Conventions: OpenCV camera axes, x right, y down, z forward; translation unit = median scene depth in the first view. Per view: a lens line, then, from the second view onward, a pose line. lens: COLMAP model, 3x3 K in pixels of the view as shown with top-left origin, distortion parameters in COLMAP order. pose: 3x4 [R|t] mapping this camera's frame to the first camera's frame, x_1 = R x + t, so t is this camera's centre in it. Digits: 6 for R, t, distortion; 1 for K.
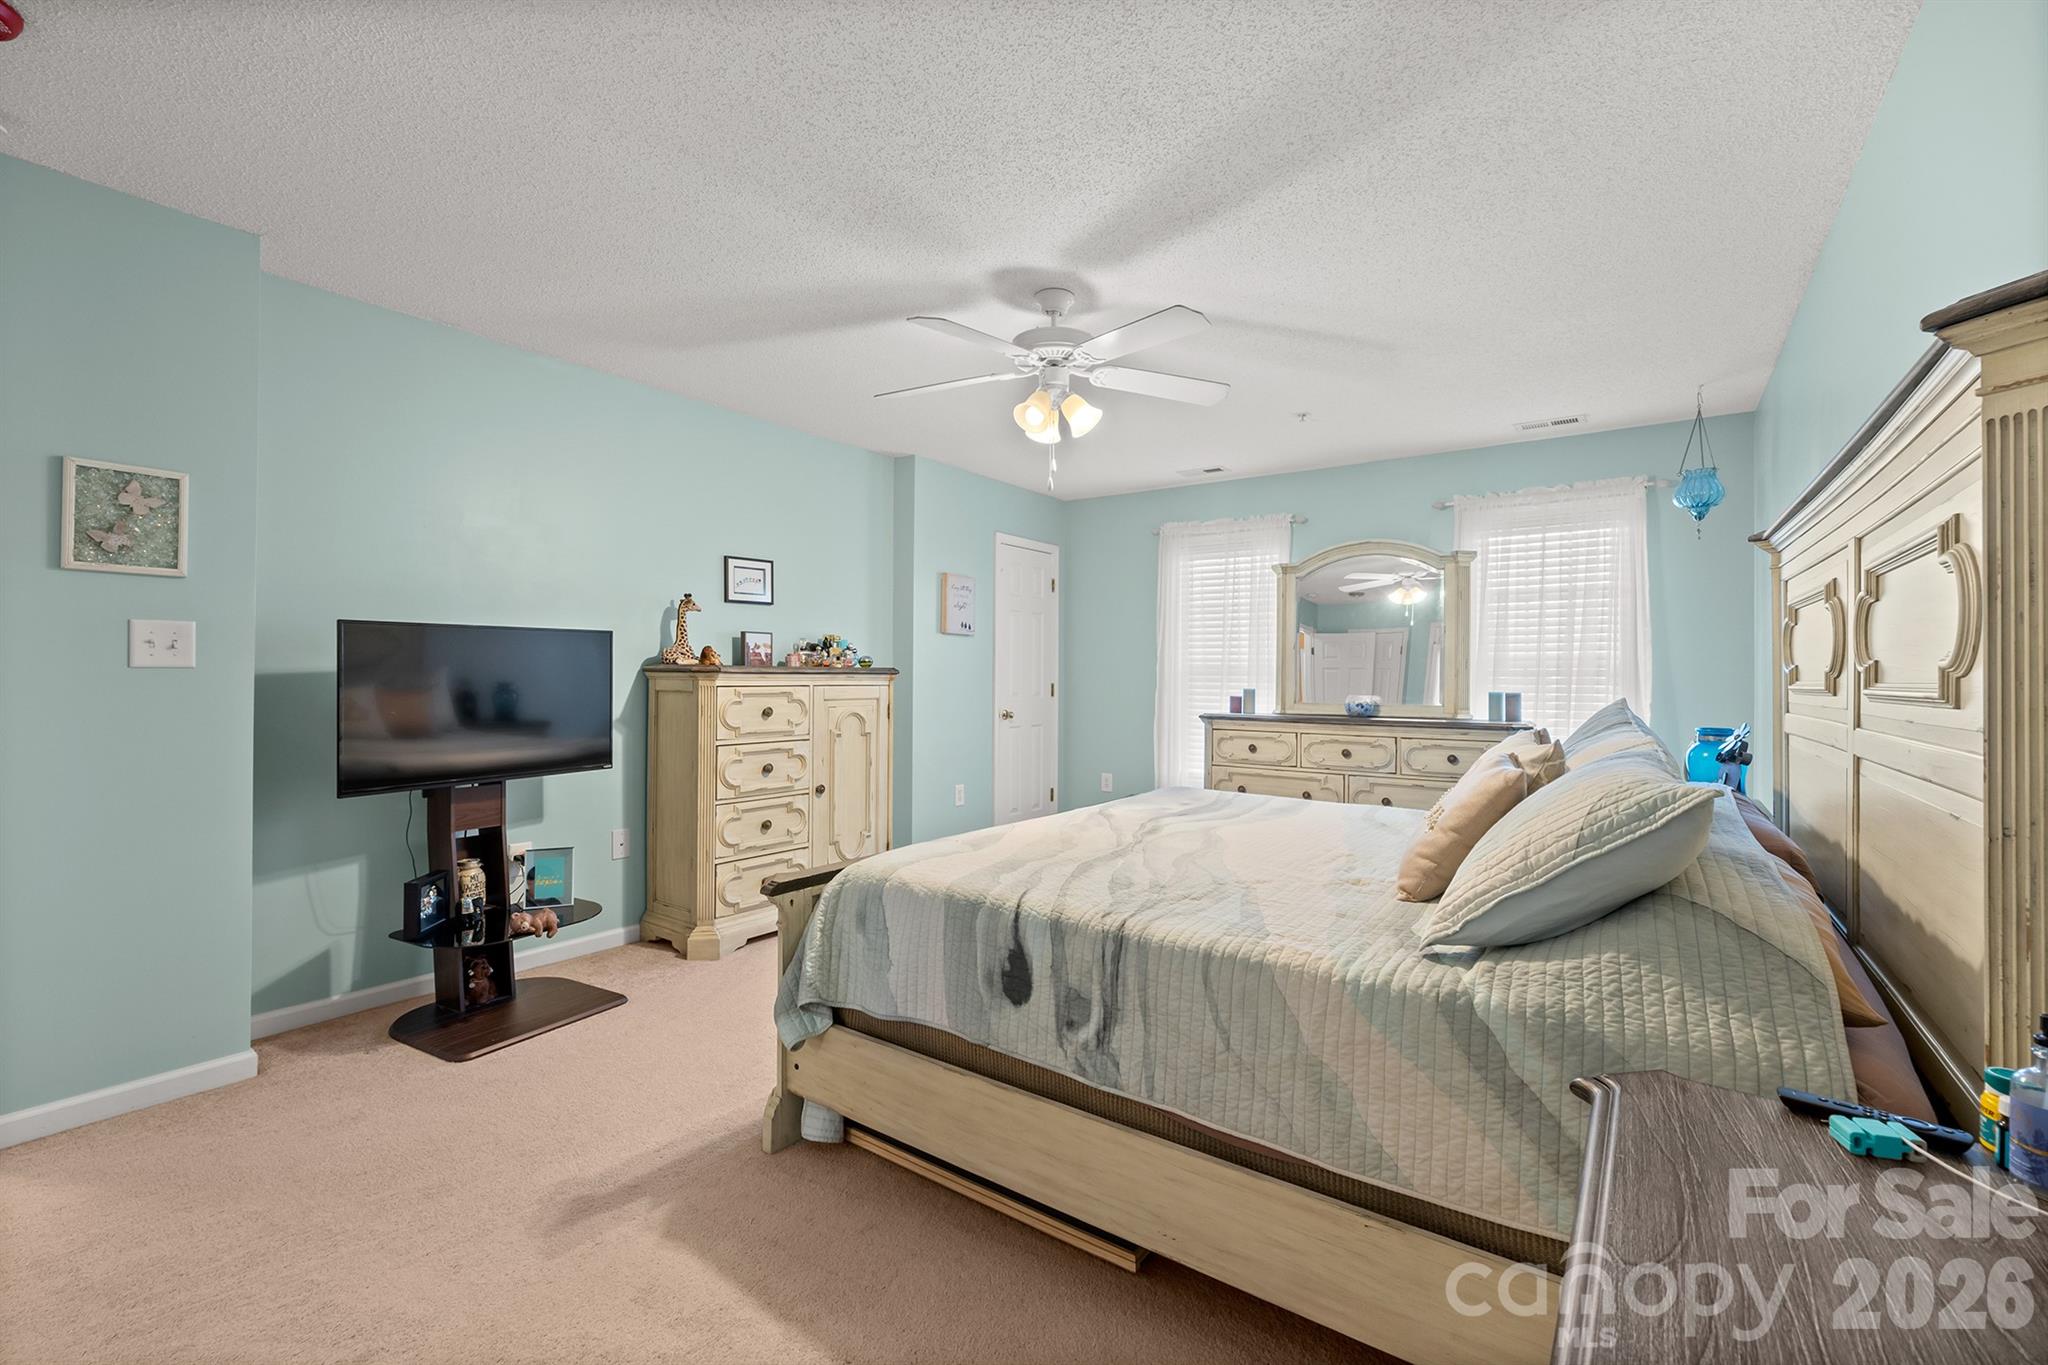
lens RADIAL K [[857.4, 0, 1013.3], [0, 857.4, 683.1], [0, 0, 1]] dist [-0.005678, -0.001351]
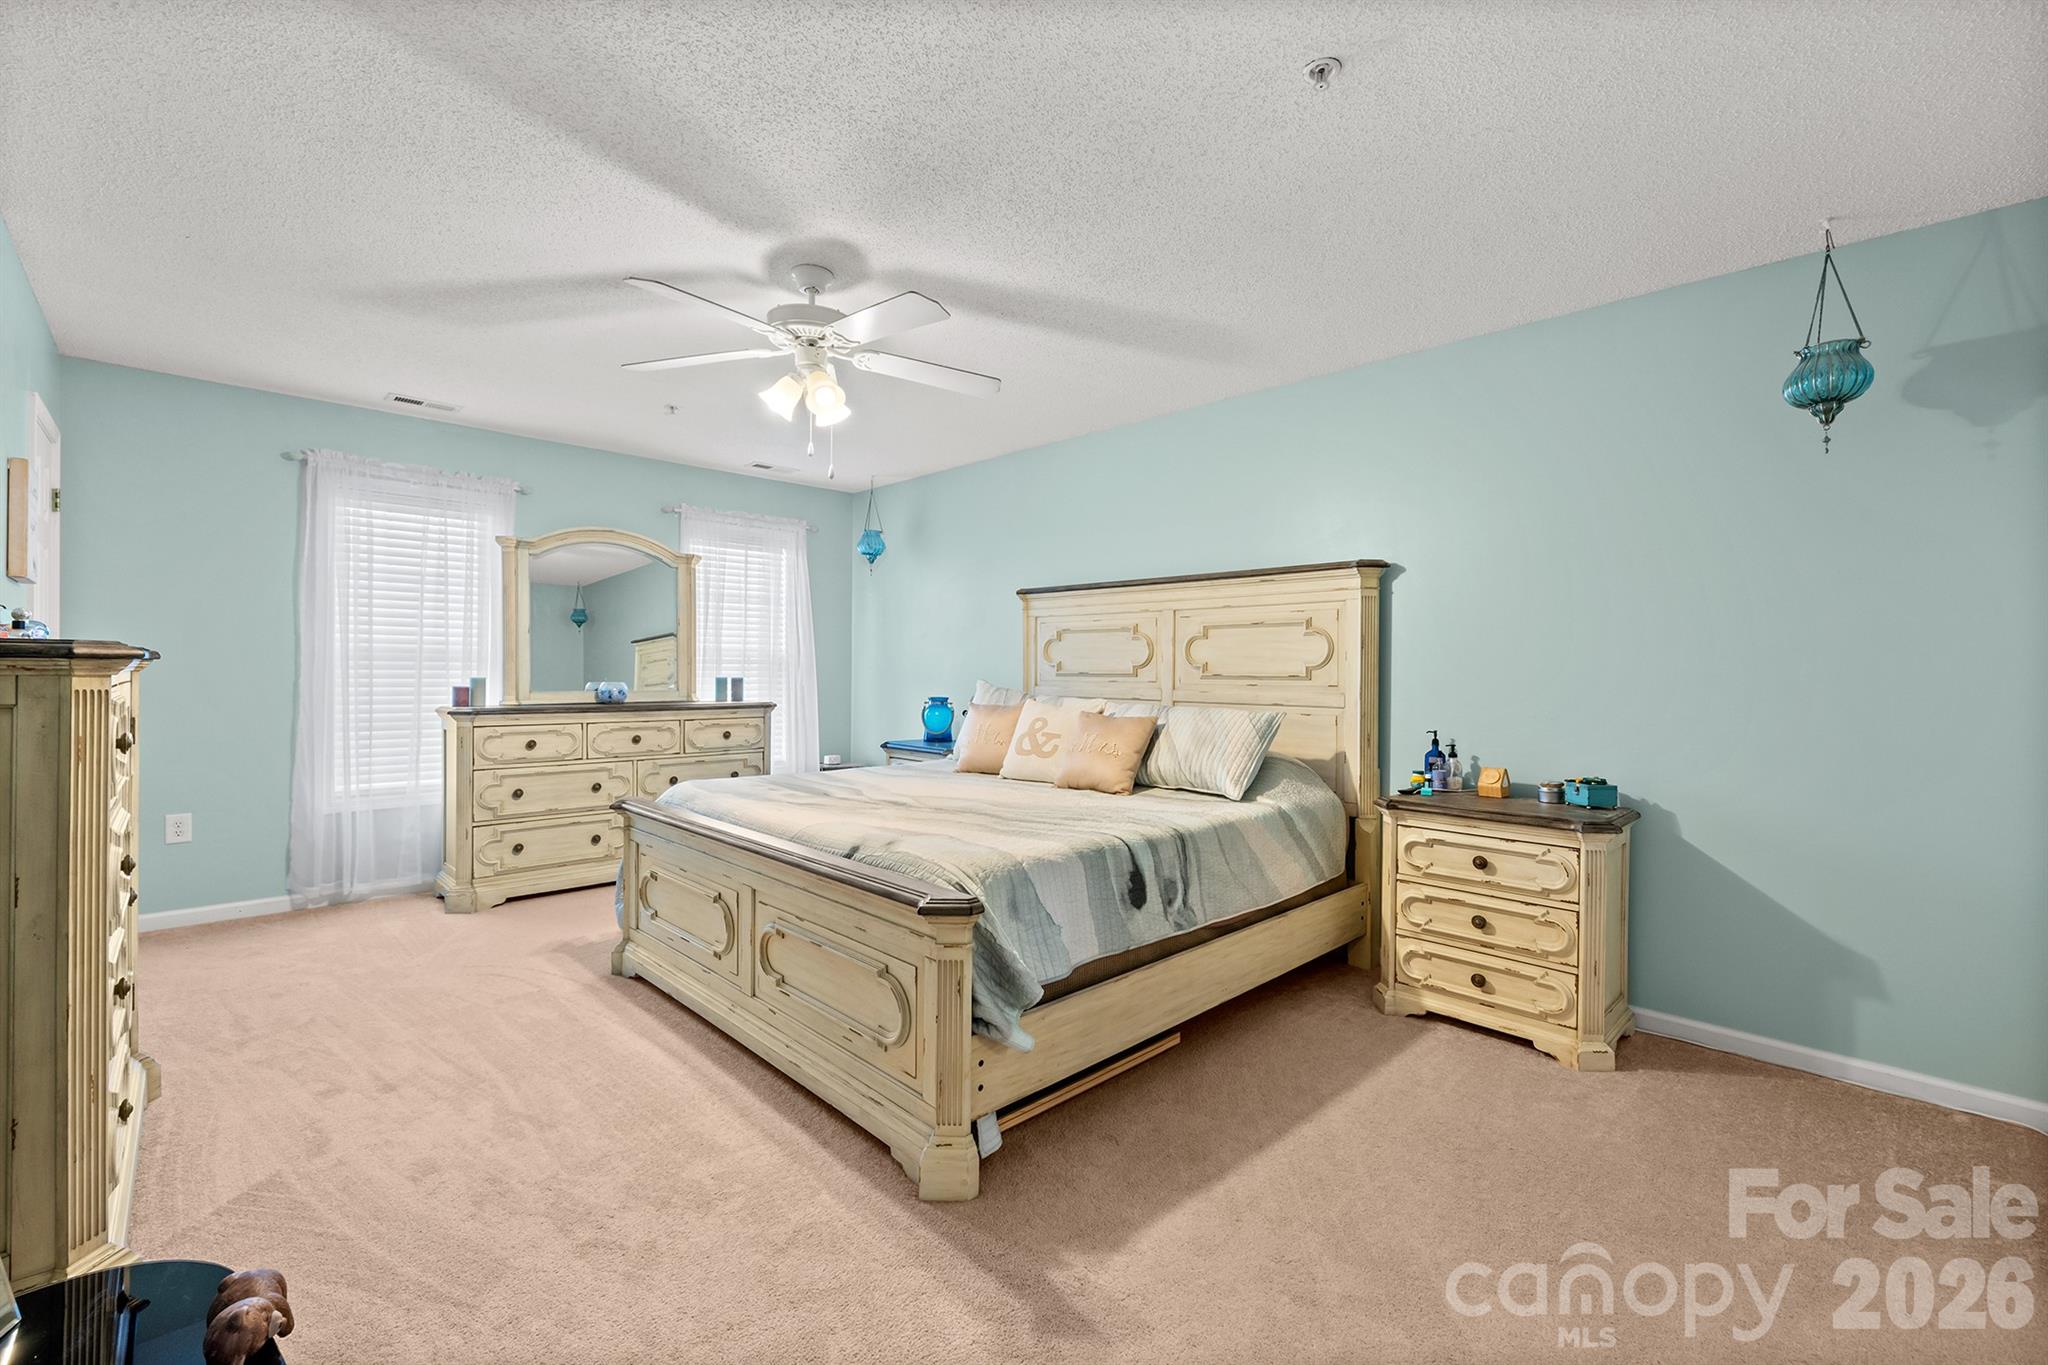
lens RADIAL K [[857.4, 0, 1033.5], [0, 857.4, 681.1], [0, 0, 1]] dist [-0.005678, -0.001351]
pose [[0.174009, -0.018524, 0.984570, -0.643830], [0.000556, 0.999825, 0.018713, -0.007481], [-0.984744, -0.002708, 0.173989, 0.434222]]
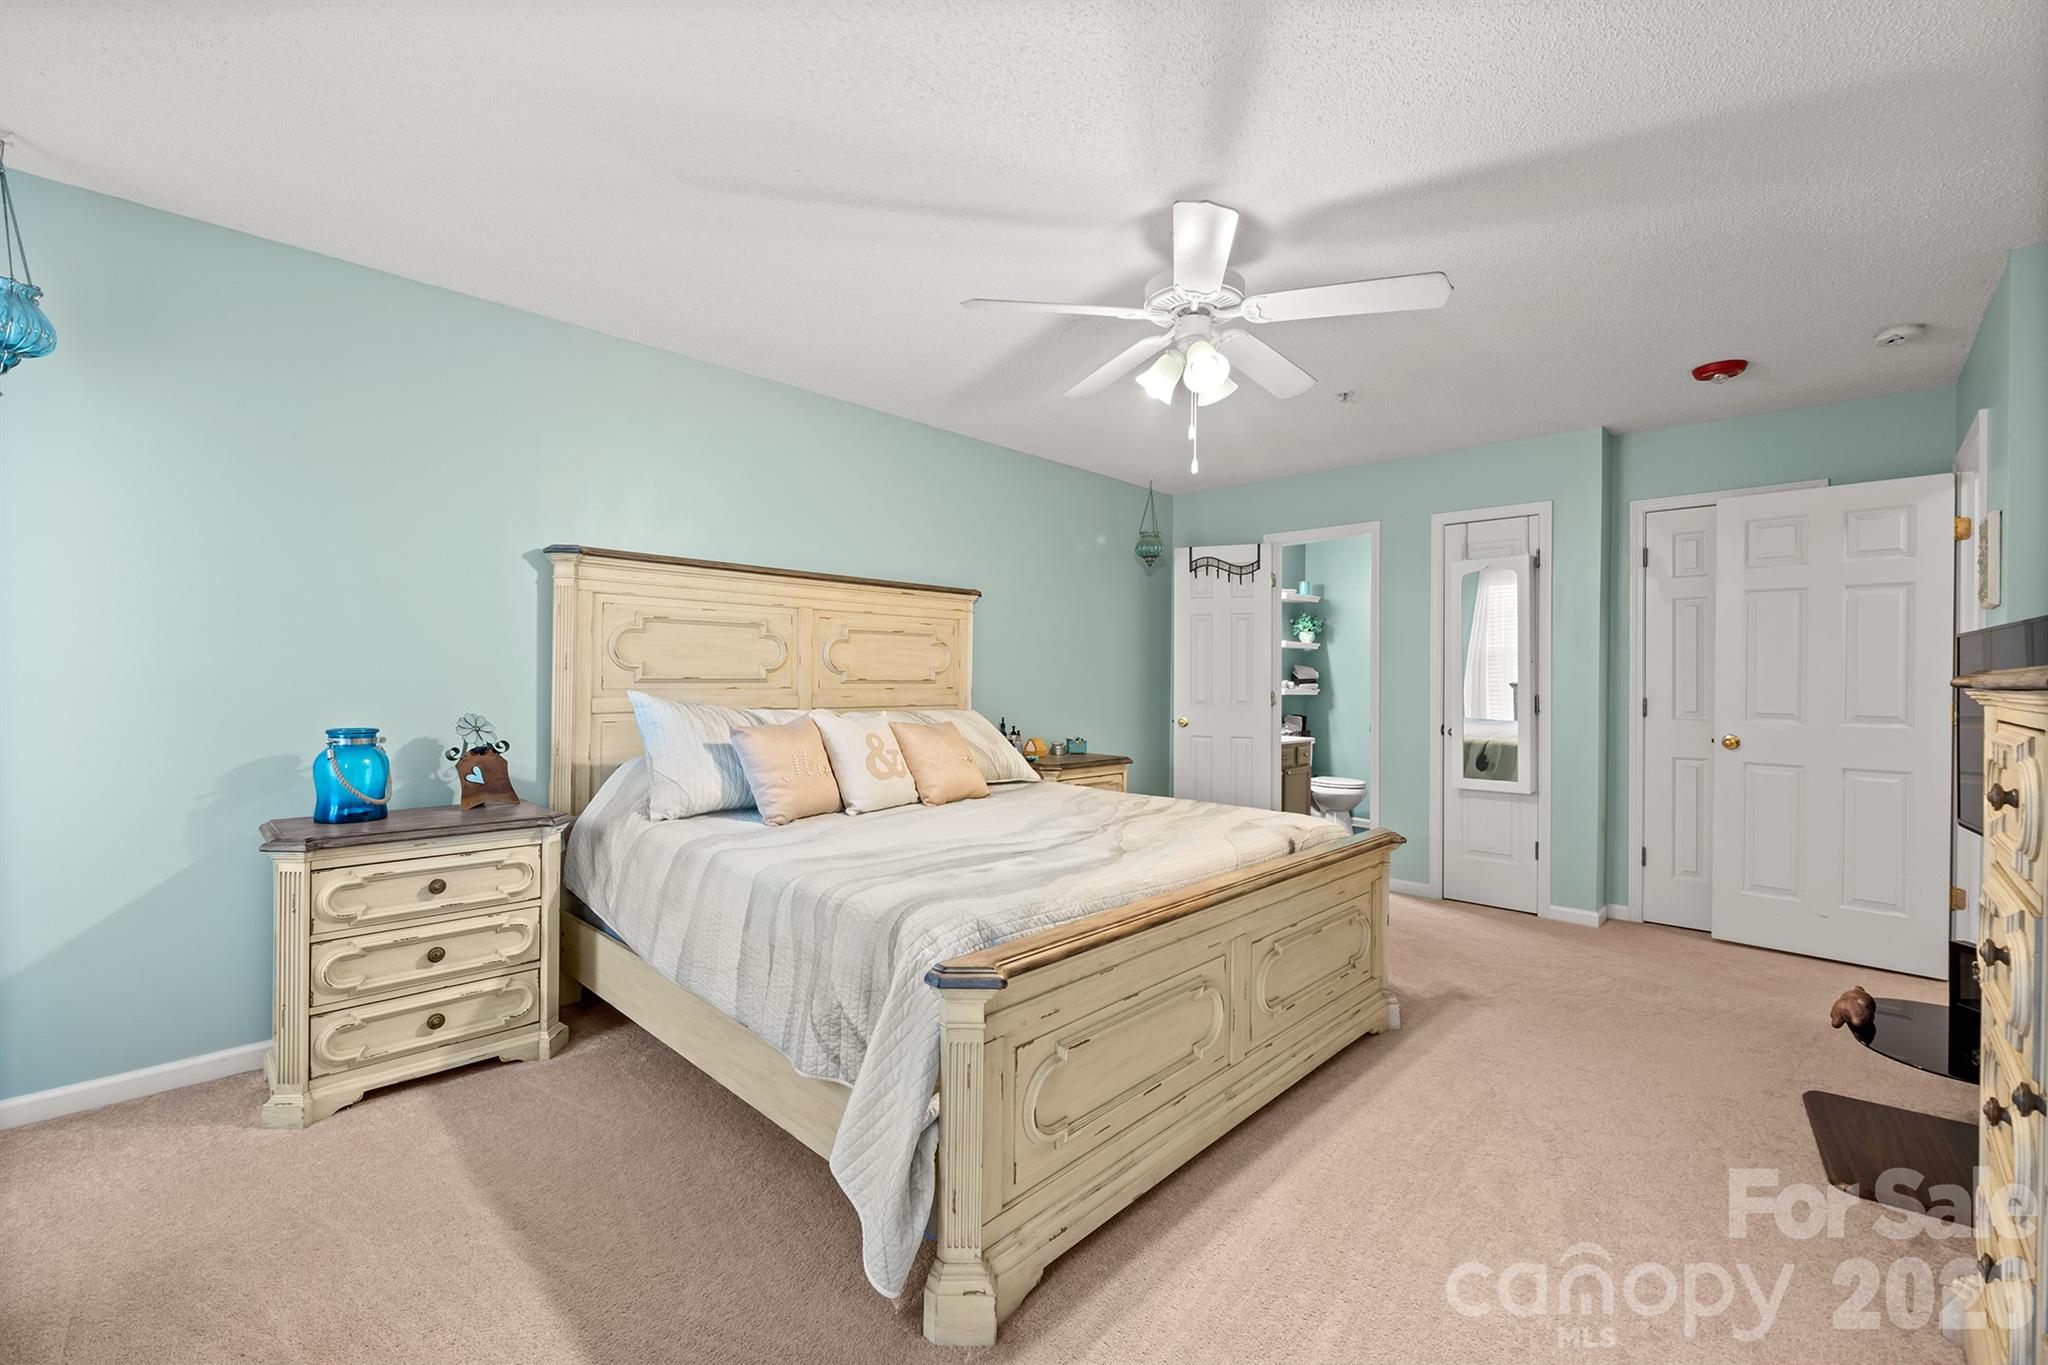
lens RADIAL K [[857.4, 0, 1060.3], [0, 857.4, 672.1], [0, 0, 1]] dist [-0.005678, -0.001351]
pose [[-0.992579, -0.017543, 0.120331, 0.045411], [-0.017833, 0.999840, -0.001333, -0.008000], [-0.120289, -0.003469, -0.992733, 1.380332]]
